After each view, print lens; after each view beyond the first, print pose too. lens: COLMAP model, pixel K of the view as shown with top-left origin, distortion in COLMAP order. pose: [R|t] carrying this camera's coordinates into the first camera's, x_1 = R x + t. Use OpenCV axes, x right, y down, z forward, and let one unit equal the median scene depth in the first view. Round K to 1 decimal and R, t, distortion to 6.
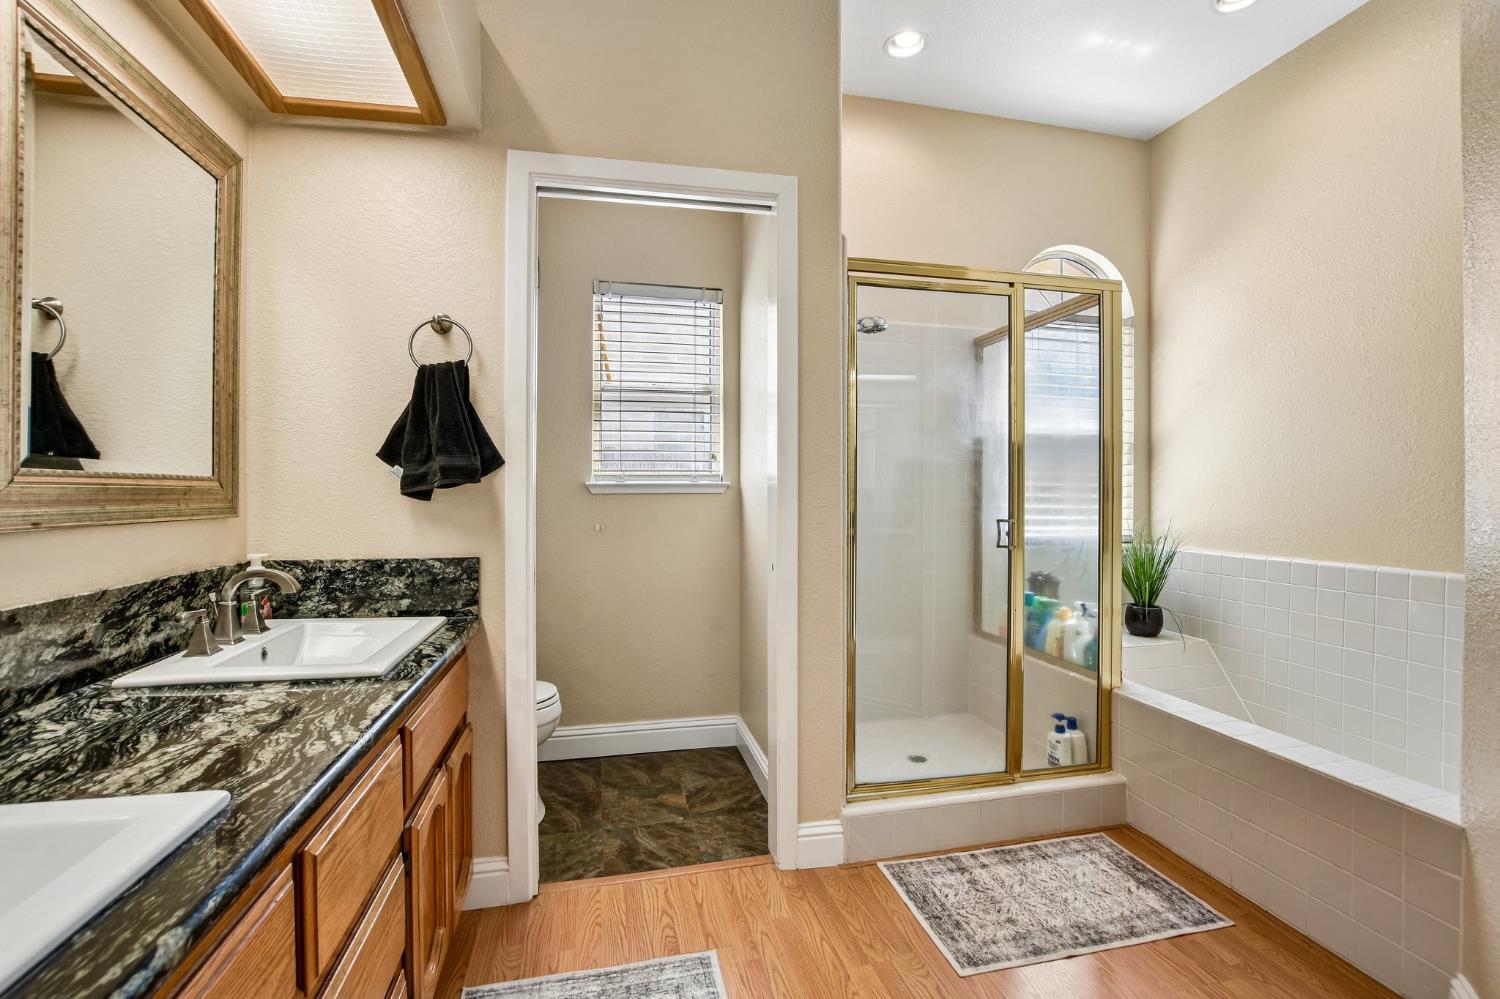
lens RADIAL K [[670.1, 0, 748.7], [0, 670.1, 490.6], [0, 0, 1]] dist [-0.038685, -0.000010]
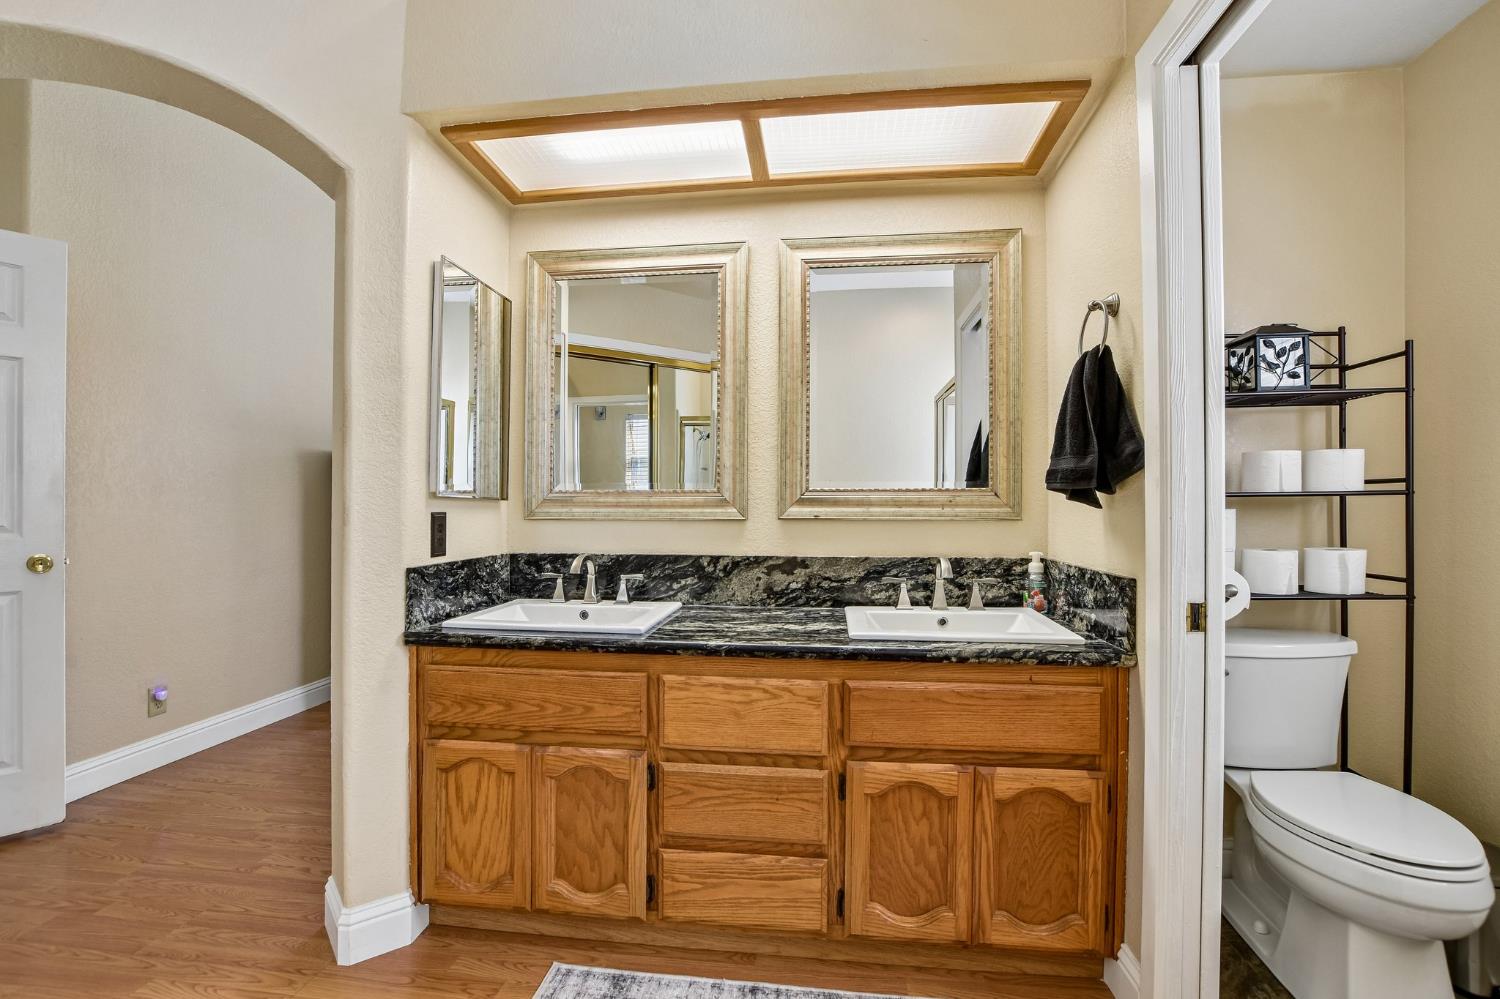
lens RADIAL K [[680.8, 0, 750.0], [0, 680.8, 499.5], [0, 0, 1]] dist [-0.001357, 0.000091]
pose [[-0.337361, -0.006934, -0.941350, 0.500160], [0.003077, 0.999959, -0.008469, 0.009544], [0.941370, -0.005753, -0.337326, 0.801977]]
